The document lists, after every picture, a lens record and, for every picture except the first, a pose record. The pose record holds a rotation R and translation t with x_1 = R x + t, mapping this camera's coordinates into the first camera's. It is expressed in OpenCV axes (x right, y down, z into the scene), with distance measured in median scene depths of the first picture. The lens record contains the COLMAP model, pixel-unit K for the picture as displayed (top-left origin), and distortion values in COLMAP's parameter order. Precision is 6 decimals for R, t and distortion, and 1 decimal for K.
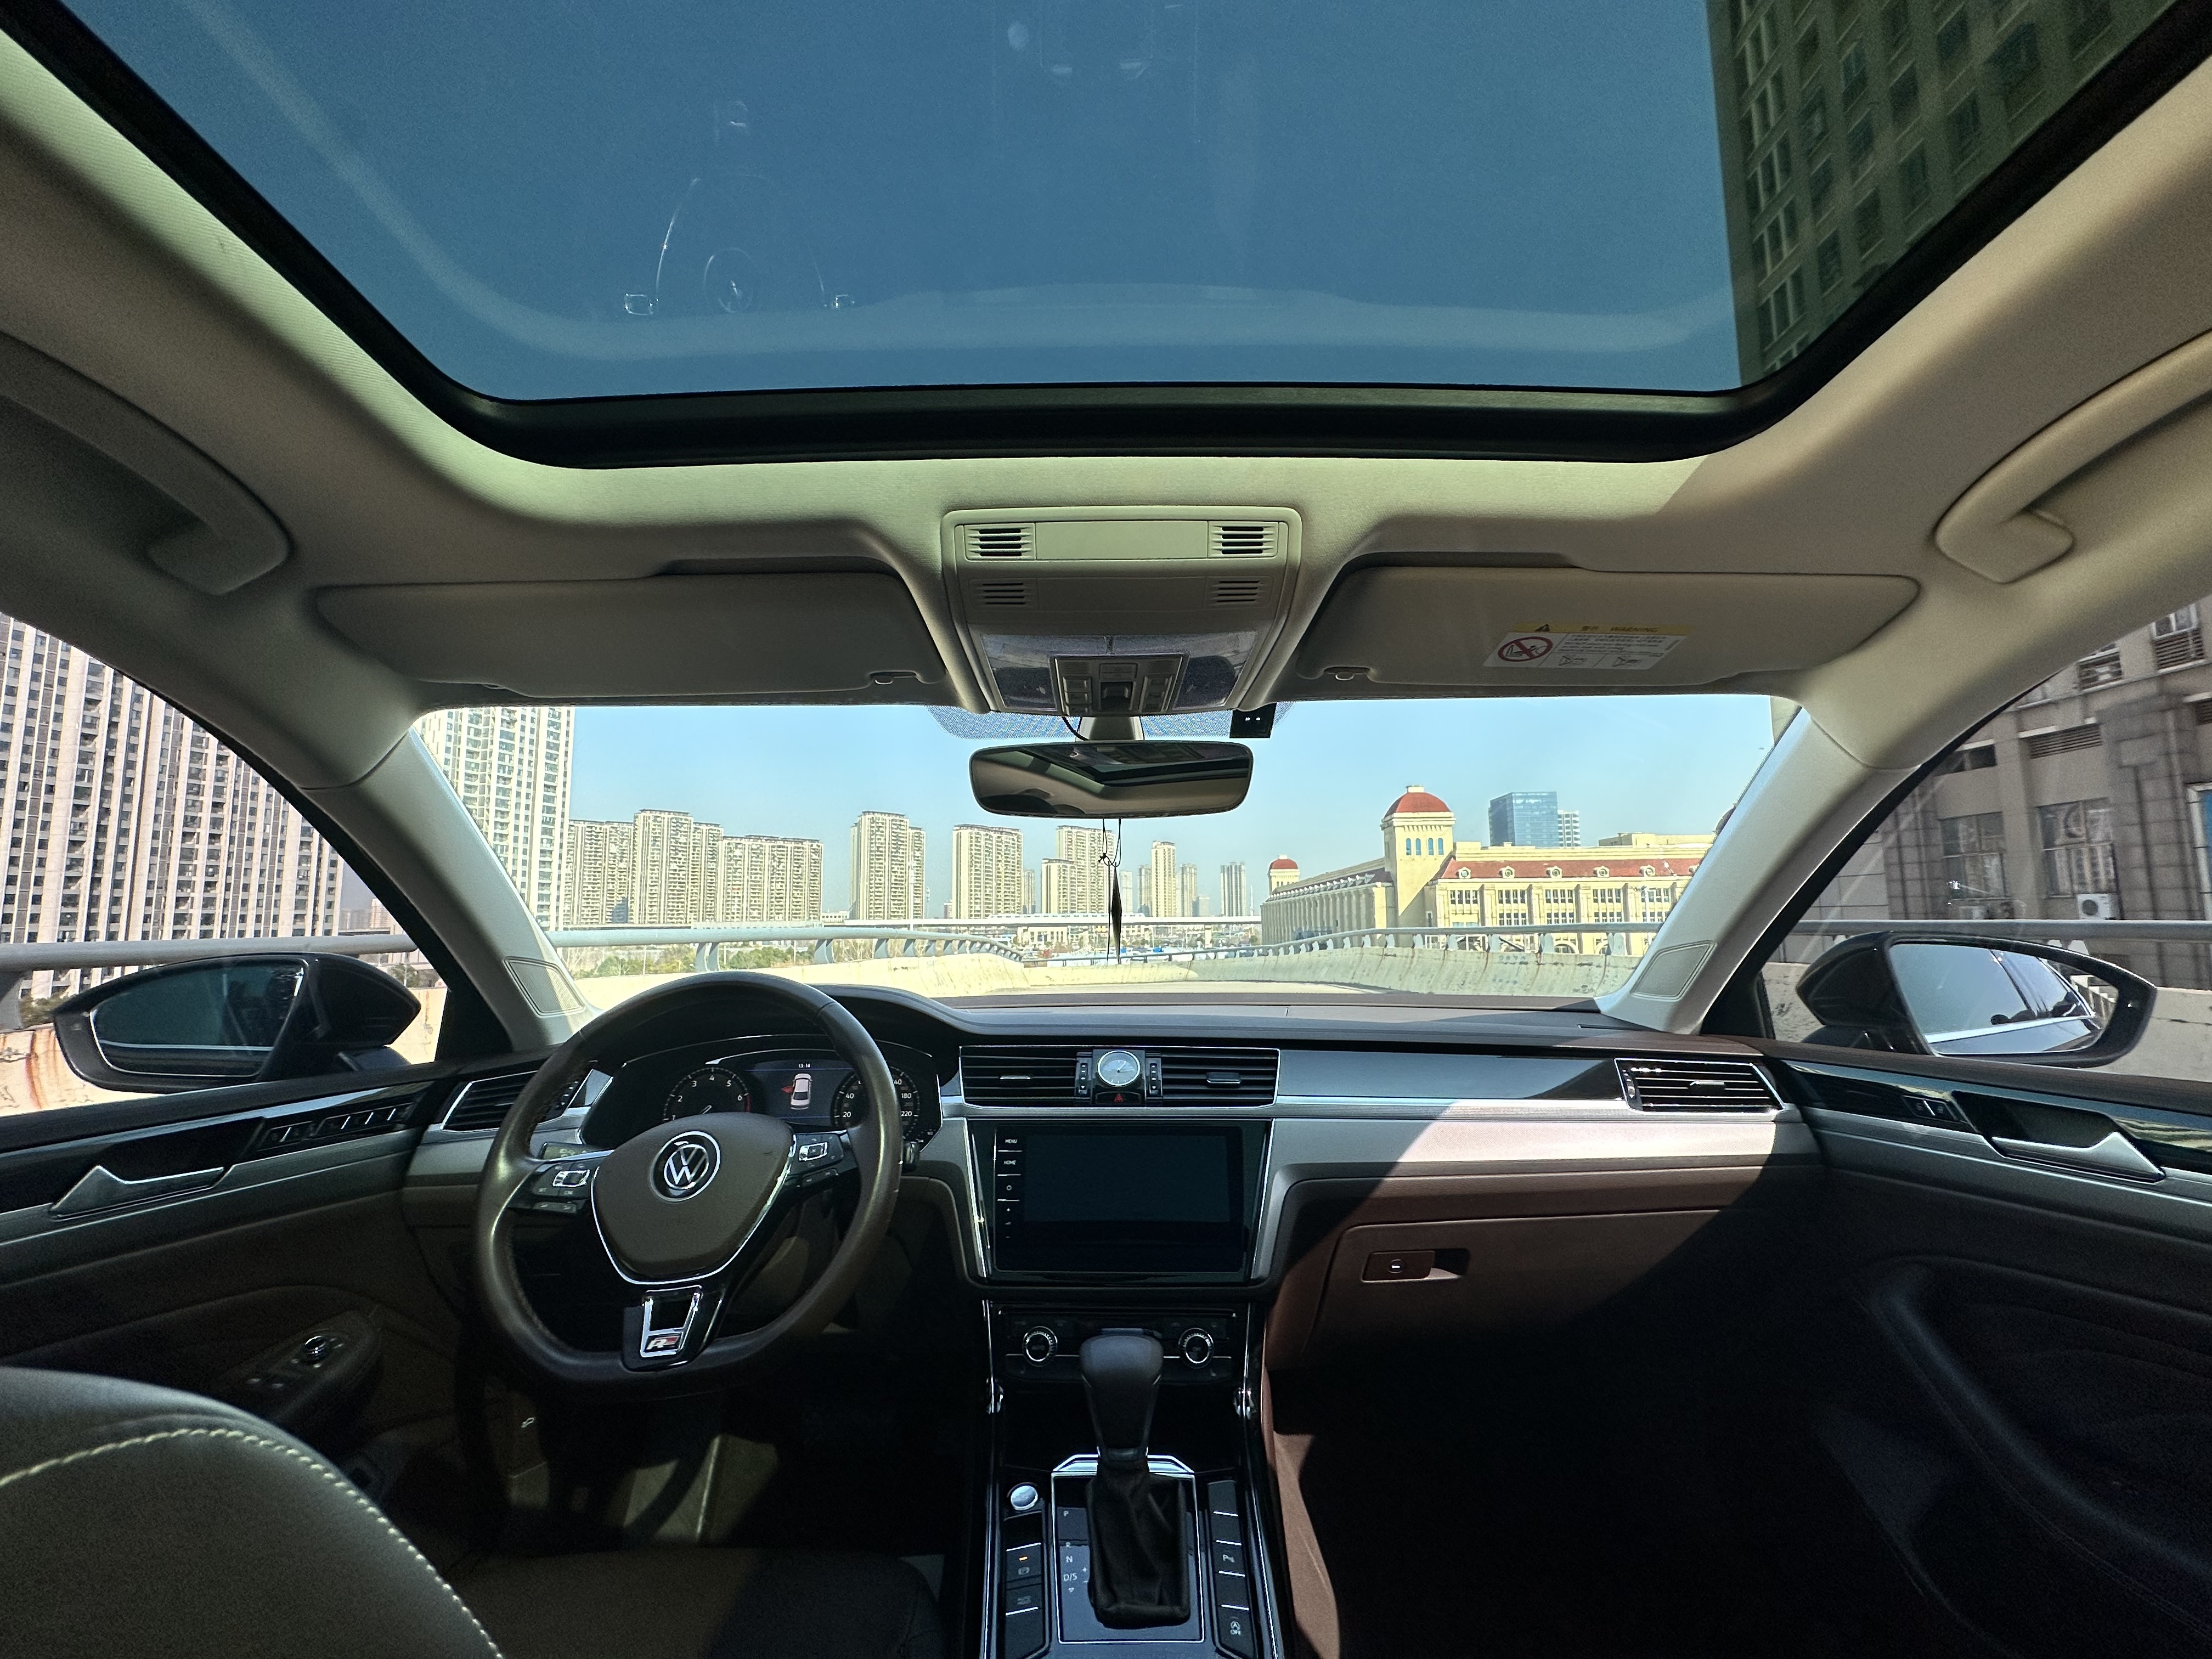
lens RADIAL K [[875.8, 0, 1104.5], [0, 875.8, 840.7], [0, 0, 1]] dist [0.004043, 0.000623]
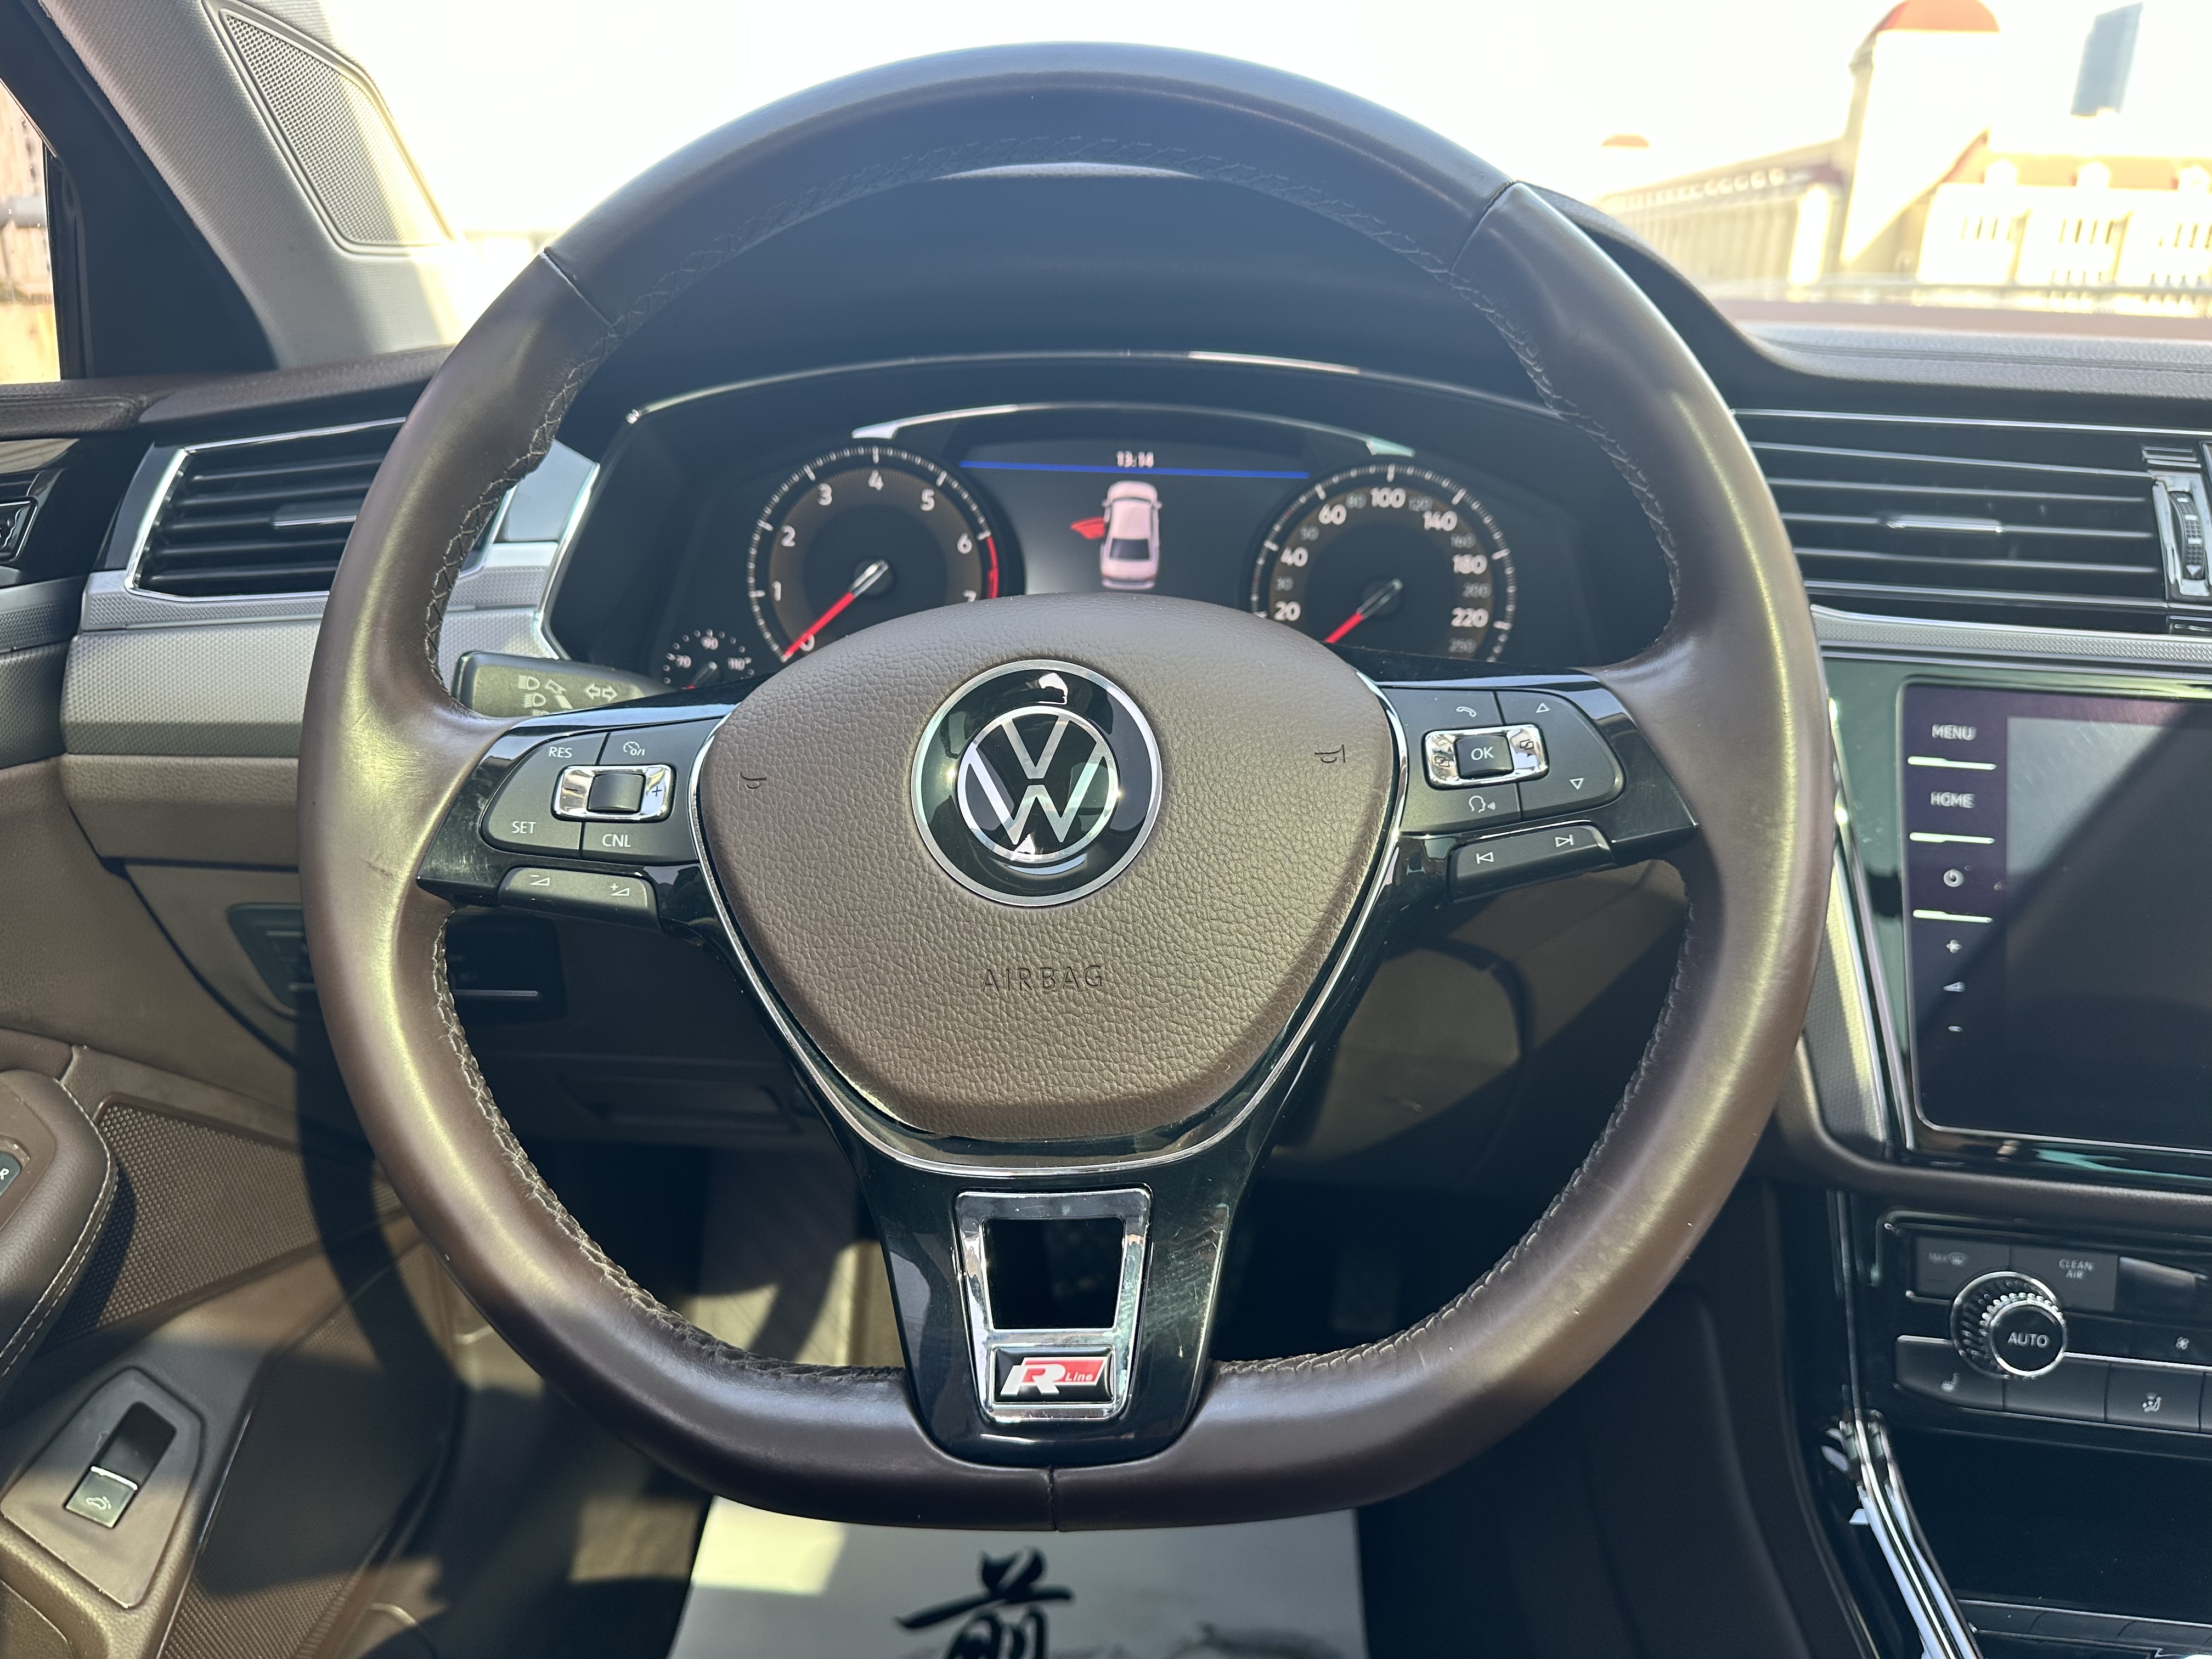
lens RADIAL K [[1588.8, 0, 1106.0], [0, 1588.8, 829.5], [0, 0, 1]] dist [0.062392, -0.081788]
pose [[0.994944, 0.068327, -0.073605, -0.370795], [-0.030106, 0.902104, 0.430467, 0.153680], [0.095812, -0.426075, 0.899600, 0.493842]]
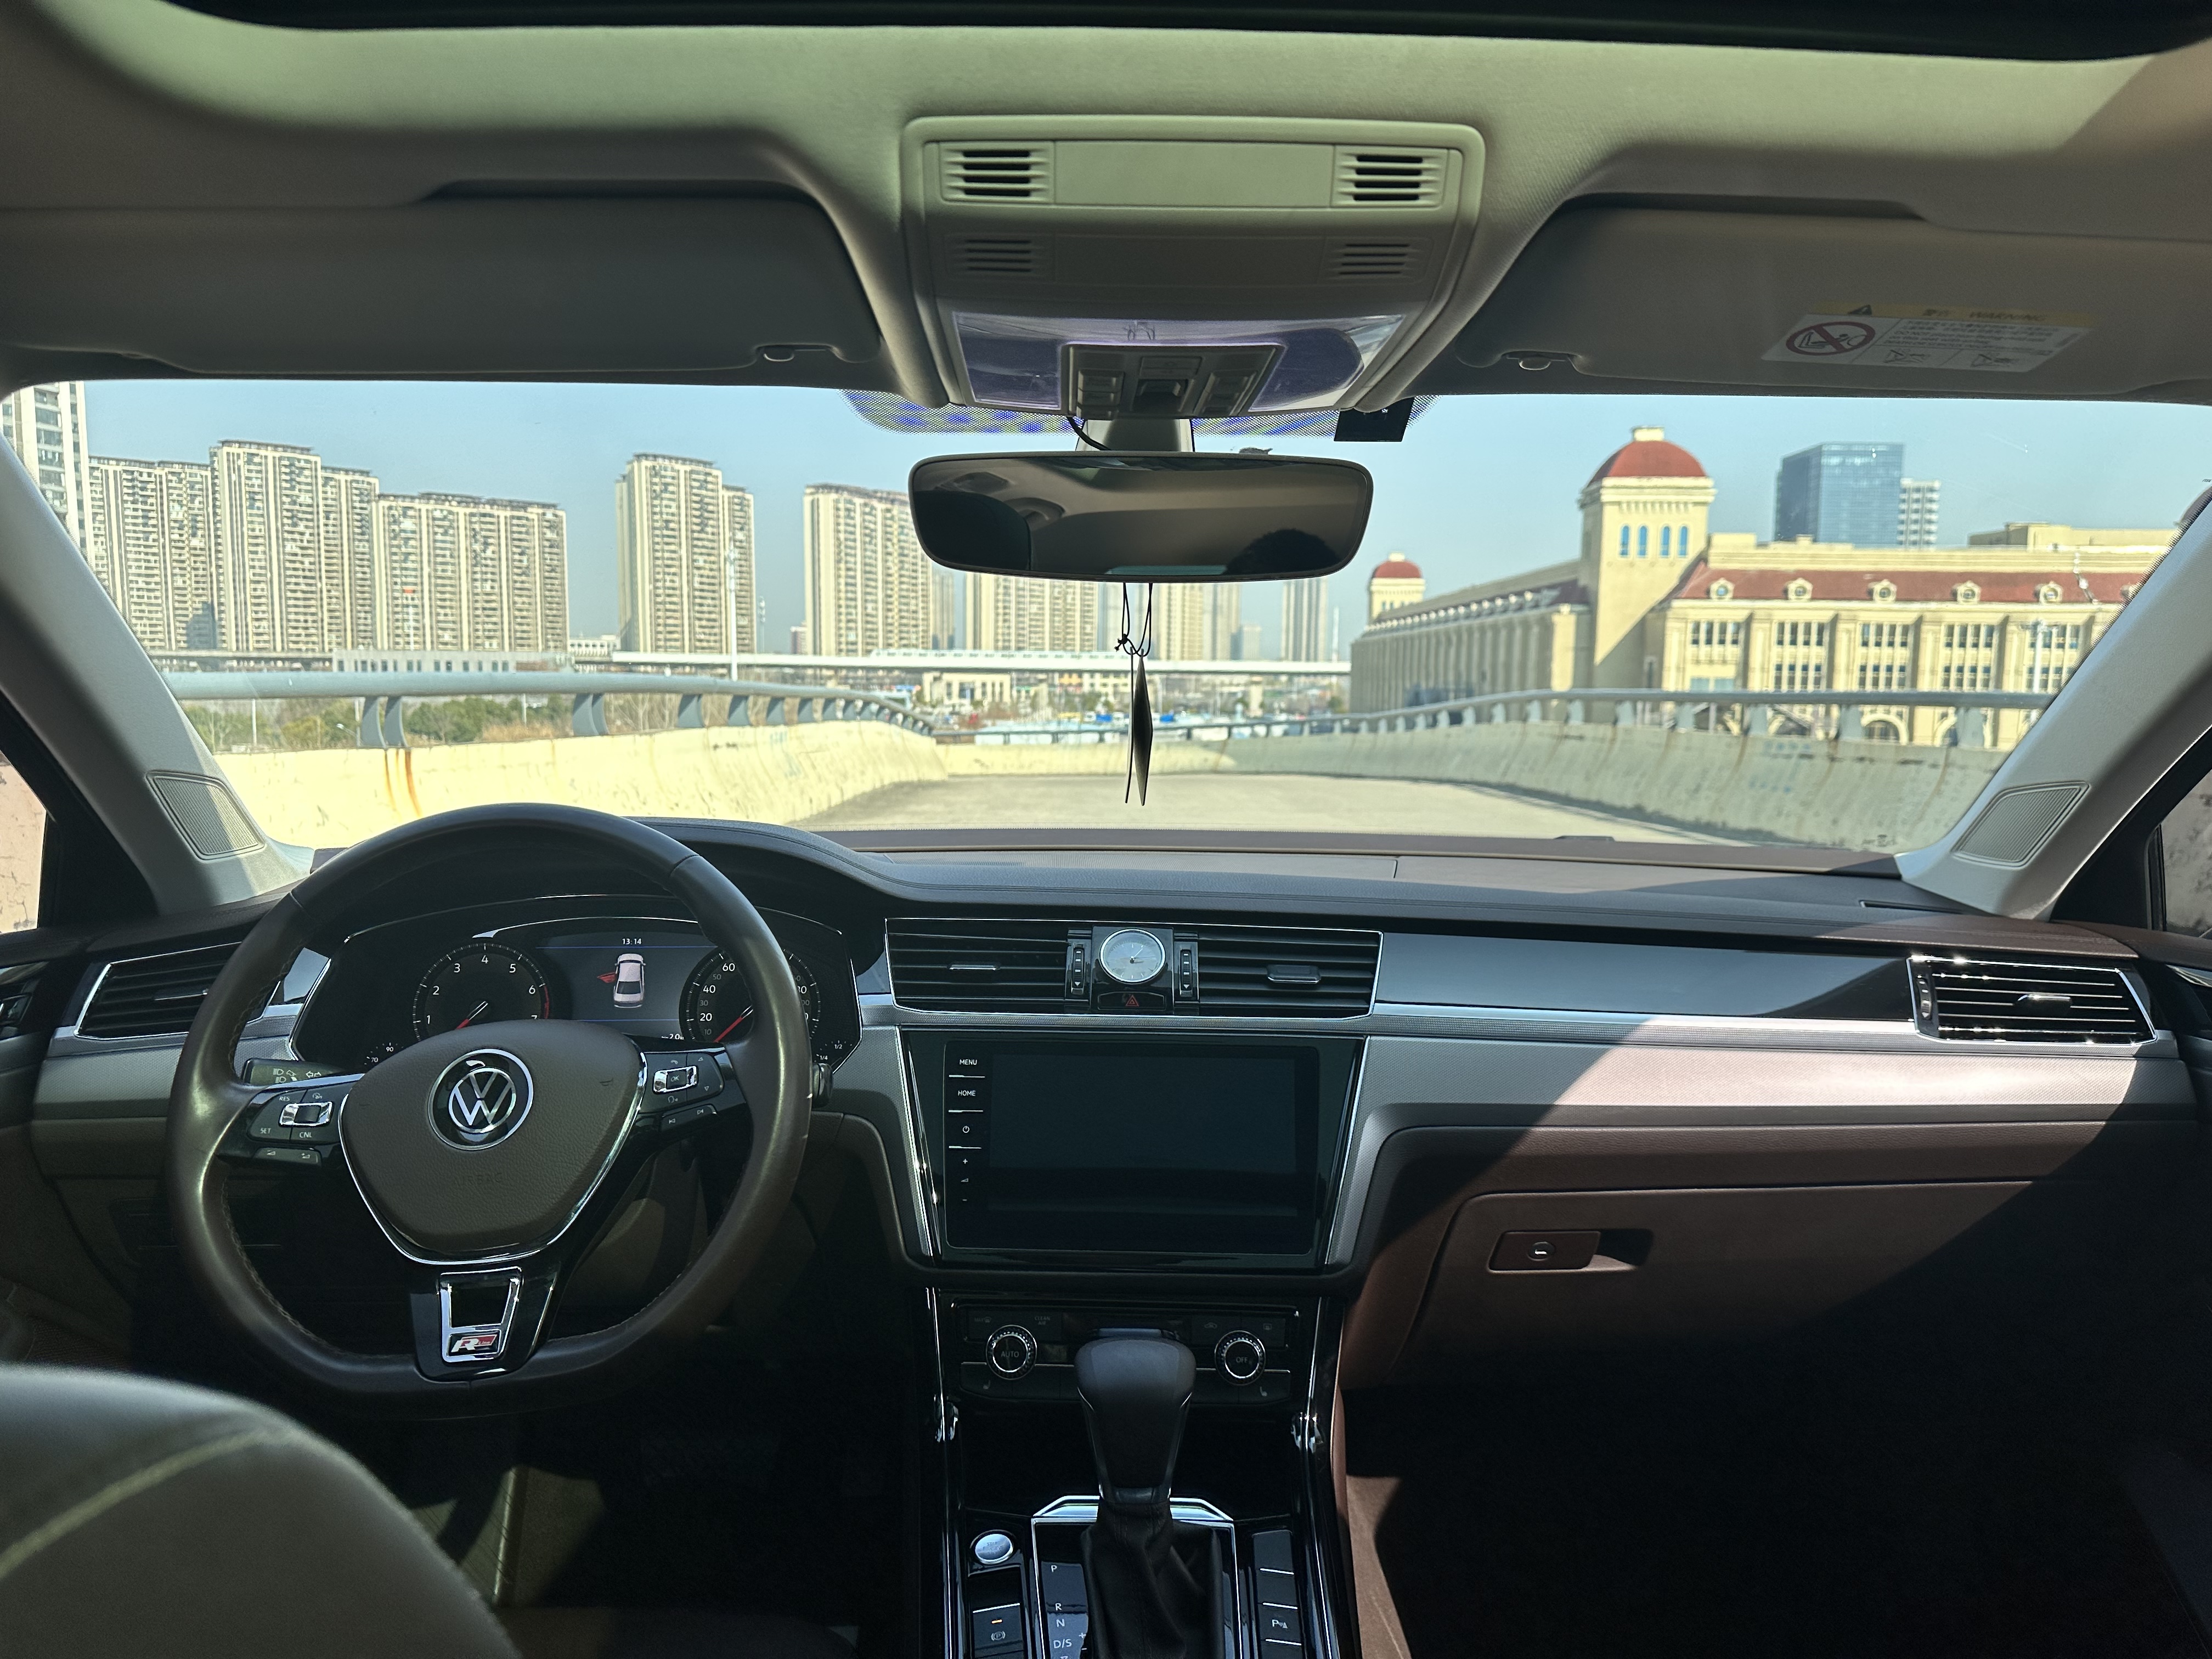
lens RADIAL K [[1544.0, 0, 1089.4], [0, 1544.0, 839.8], [0, 0, 1]] dist [0.089756, -0.136033]
pose [[0.999738, 0.019064, 0.012698, -0.034650], [-0.021263, 0.978549, 0.204913, -0.063868], [-0.008519, -0.205129, 0.978698, -0.104333]]
